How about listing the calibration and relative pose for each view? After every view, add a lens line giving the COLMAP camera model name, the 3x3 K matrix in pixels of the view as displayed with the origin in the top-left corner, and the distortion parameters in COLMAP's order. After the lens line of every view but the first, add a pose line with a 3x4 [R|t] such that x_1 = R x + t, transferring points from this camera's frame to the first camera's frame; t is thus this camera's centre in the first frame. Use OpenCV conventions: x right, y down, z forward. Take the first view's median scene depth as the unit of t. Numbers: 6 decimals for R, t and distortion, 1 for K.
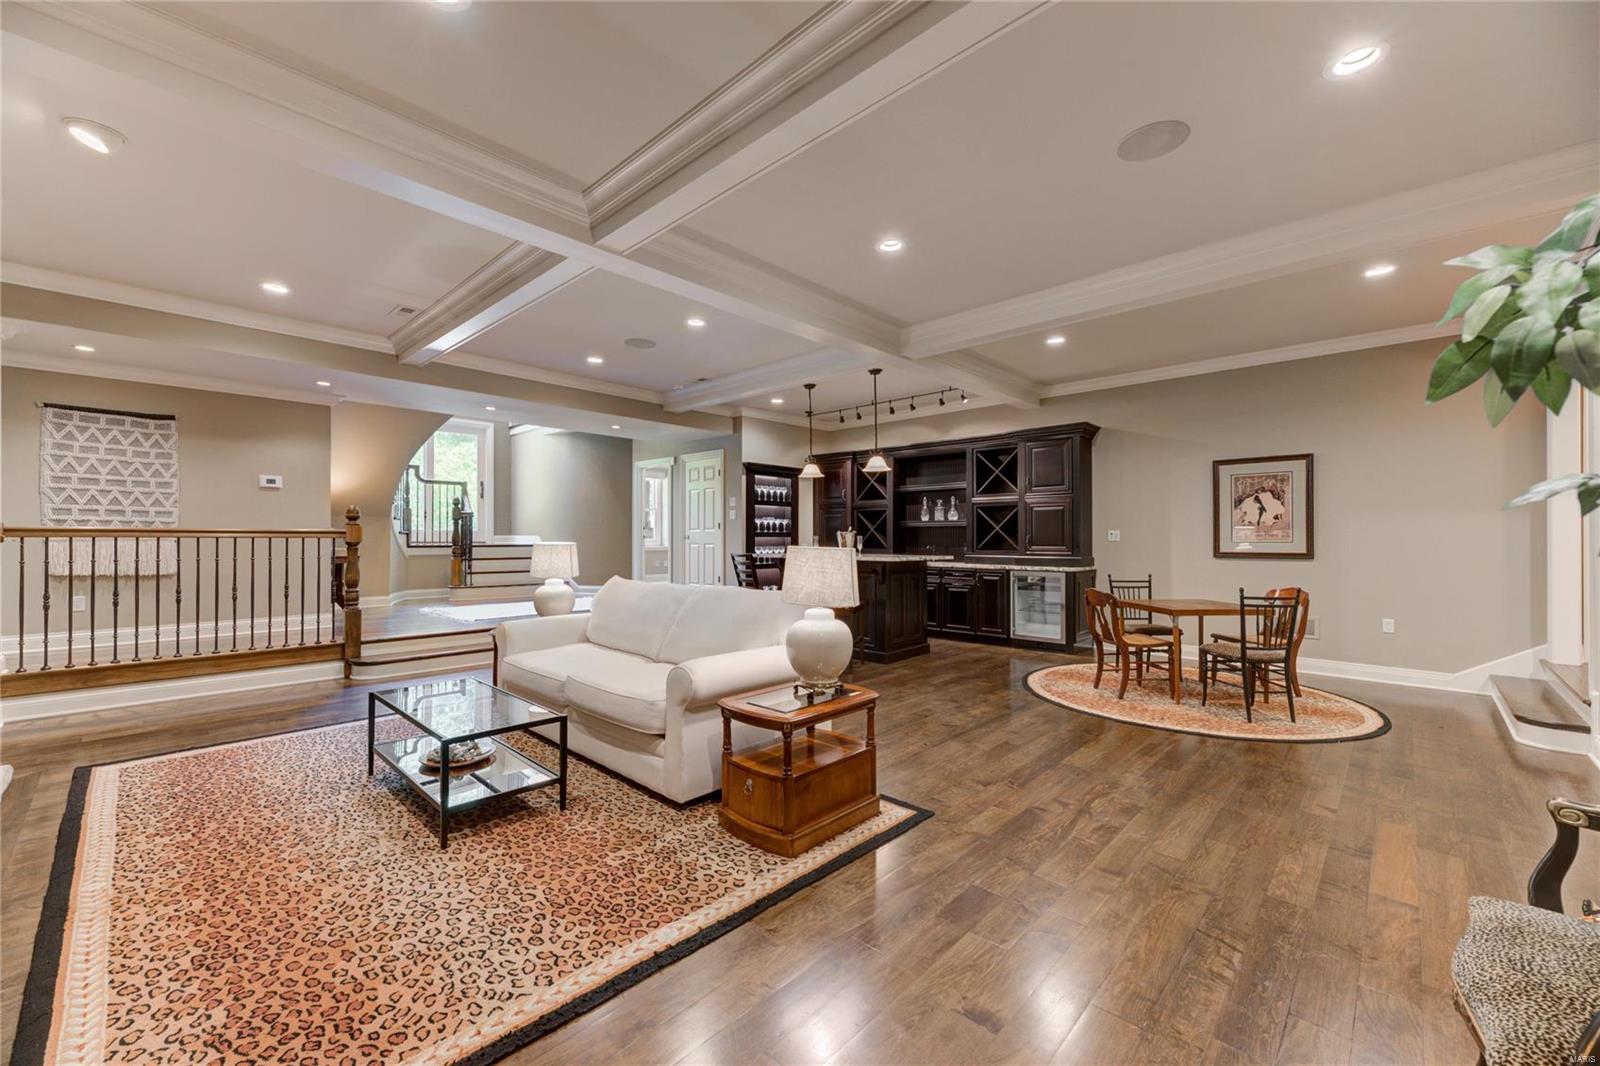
lens RADIAL K [[638.0, 0, 793.6], [0, 638.0, 530.9], [0, 0, 1]] dist [0.001692, -0.000385]
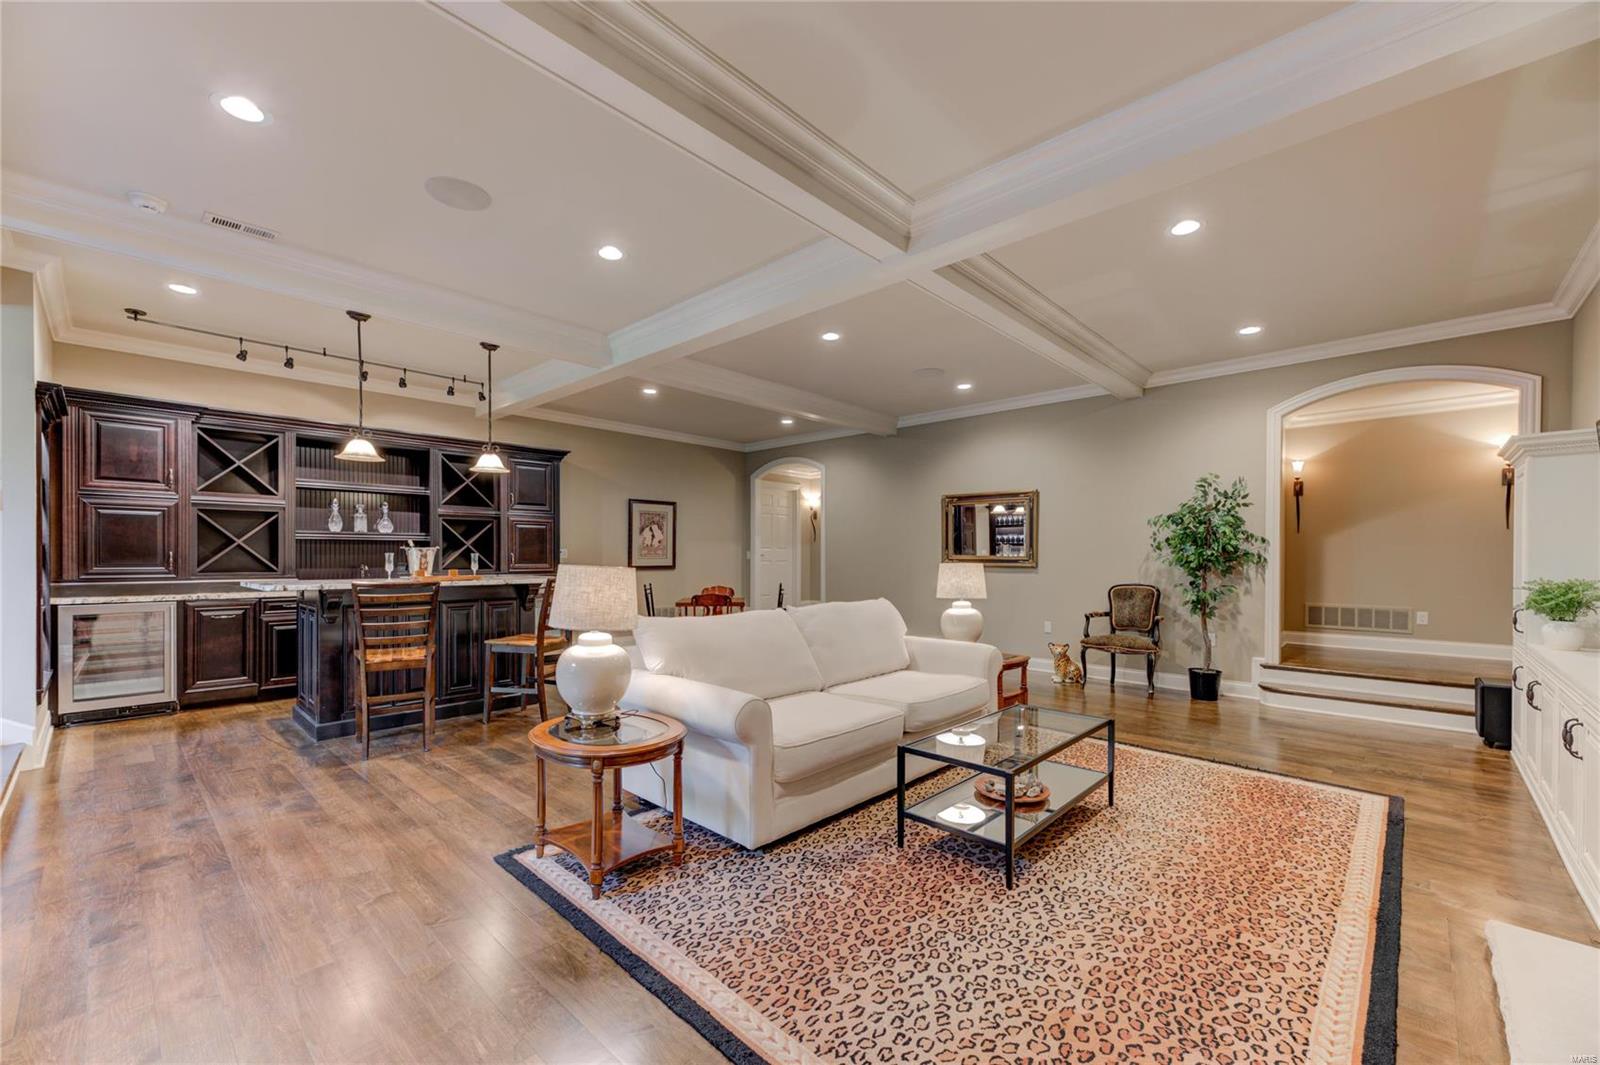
lens RADIAL K [[640.6, 0, 808.5], [0, 640.6, 560.8], [0, 0, 1]] dist [0.007263, -0.001268]
pose [[-0.009804, -0.008714, 0.999914, -0.542110], [-0.015974, 0.999836, 0.008557, 0.003259], [-0.999824, -0.015889, -0.009942, 0.485497]]
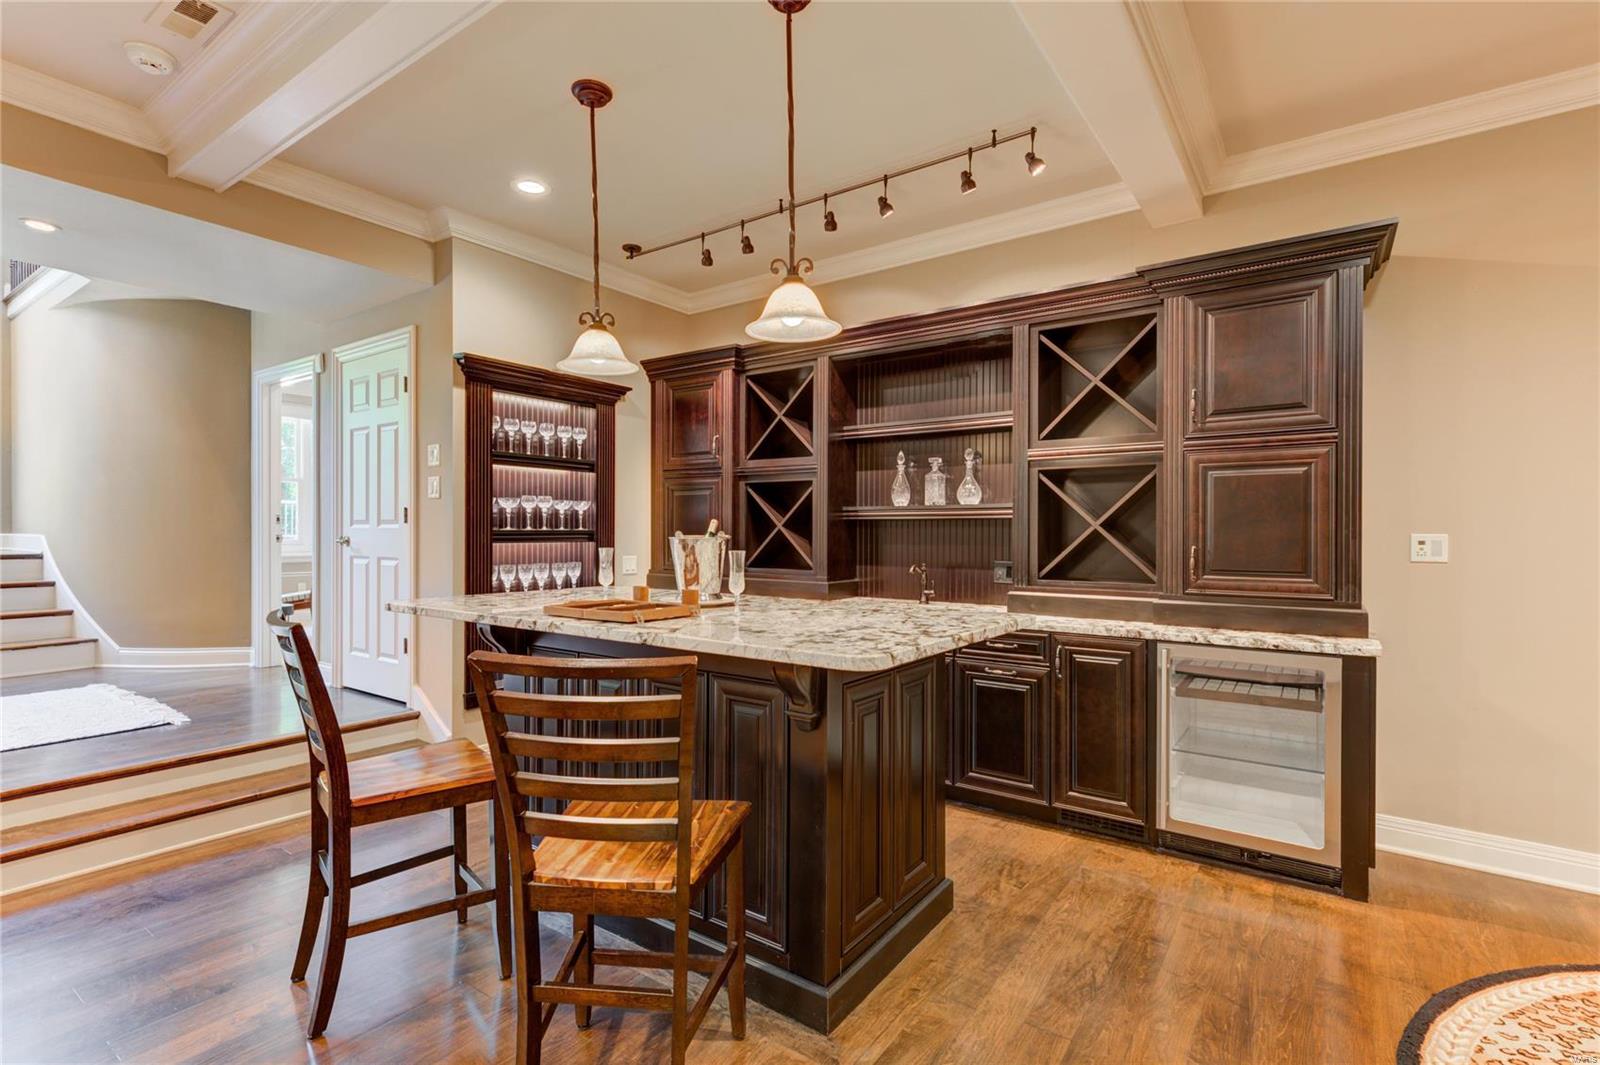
lens RADIAL K [[753.3, 0, 794.6], [0, 753.3, 531.5], [0, 0, 1]] dist [0.000240, 0.000019]
pose [[0.989863, 0.002079, 0.142012, 0.064549], [-0.004024, 0.999902, 0.013405, -0.005070], [-0.141971, -0.013840, 0.989774, 0.521035]]
